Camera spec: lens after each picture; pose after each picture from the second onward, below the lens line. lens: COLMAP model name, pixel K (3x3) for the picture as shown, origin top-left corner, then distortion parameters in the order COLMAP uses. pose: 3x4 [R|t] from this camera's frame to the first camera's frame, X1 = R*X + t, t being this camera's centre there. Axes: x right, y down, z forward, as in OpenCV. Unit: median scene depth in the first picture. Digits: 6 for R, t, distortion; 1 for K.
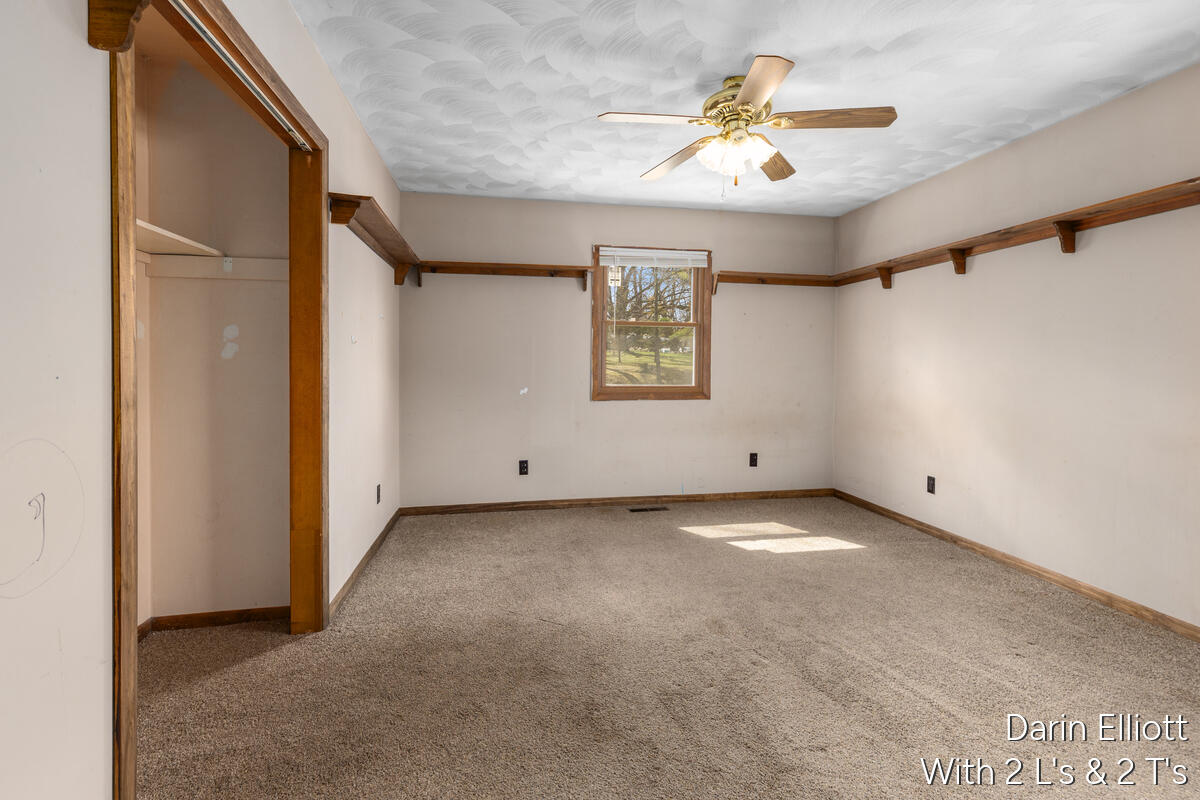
lens RADIAL K [[567.8, 0, 627.0], [0, 567.8, 372.7], [0, 0, 1]] dist [0.002110, -0.000594]
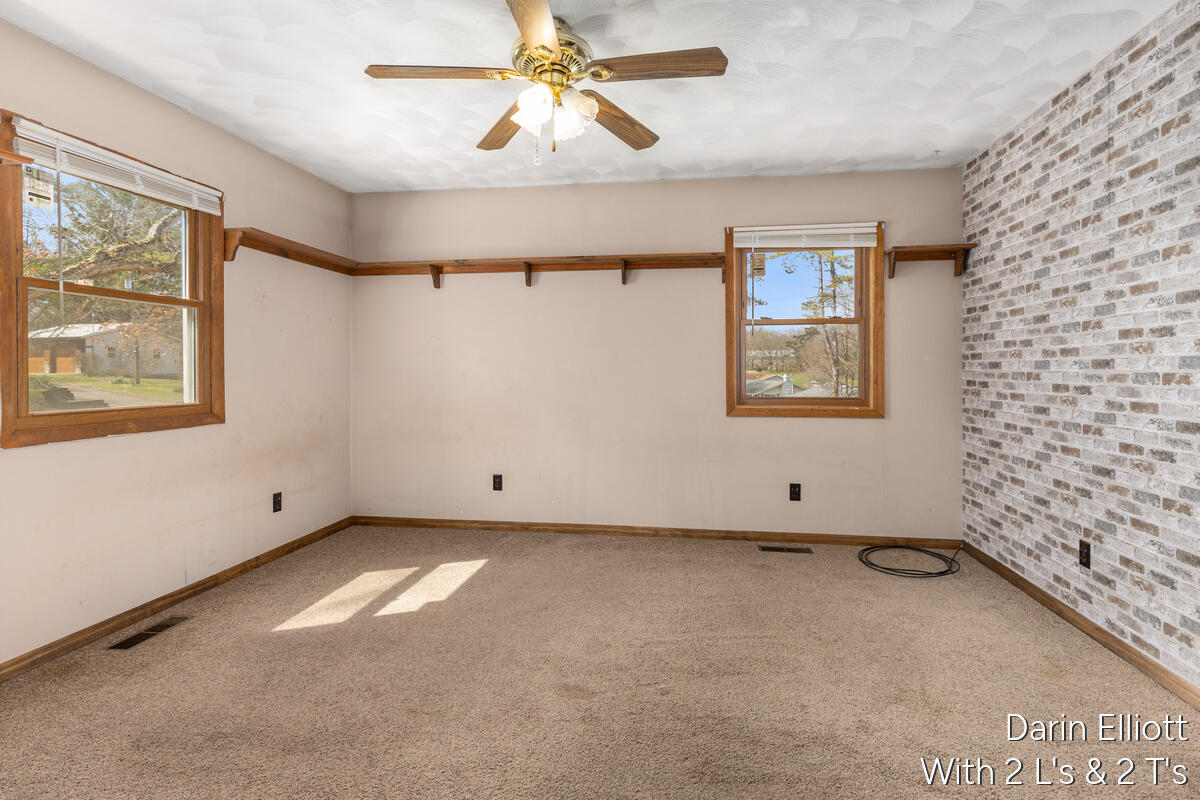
lens RADIAL K [[567.8, 0, 635.3], [0, 567.8, 371.4], [0, 0, 1]] dist [0.002110, -0.000594]
pose [[0.325150, -0.008904, 0.945621, -0.335672], [0.016145, 0.999862, 0.003863, -0.006417], [-0.945525, 0.014011, 0.325249, 0.379557]]
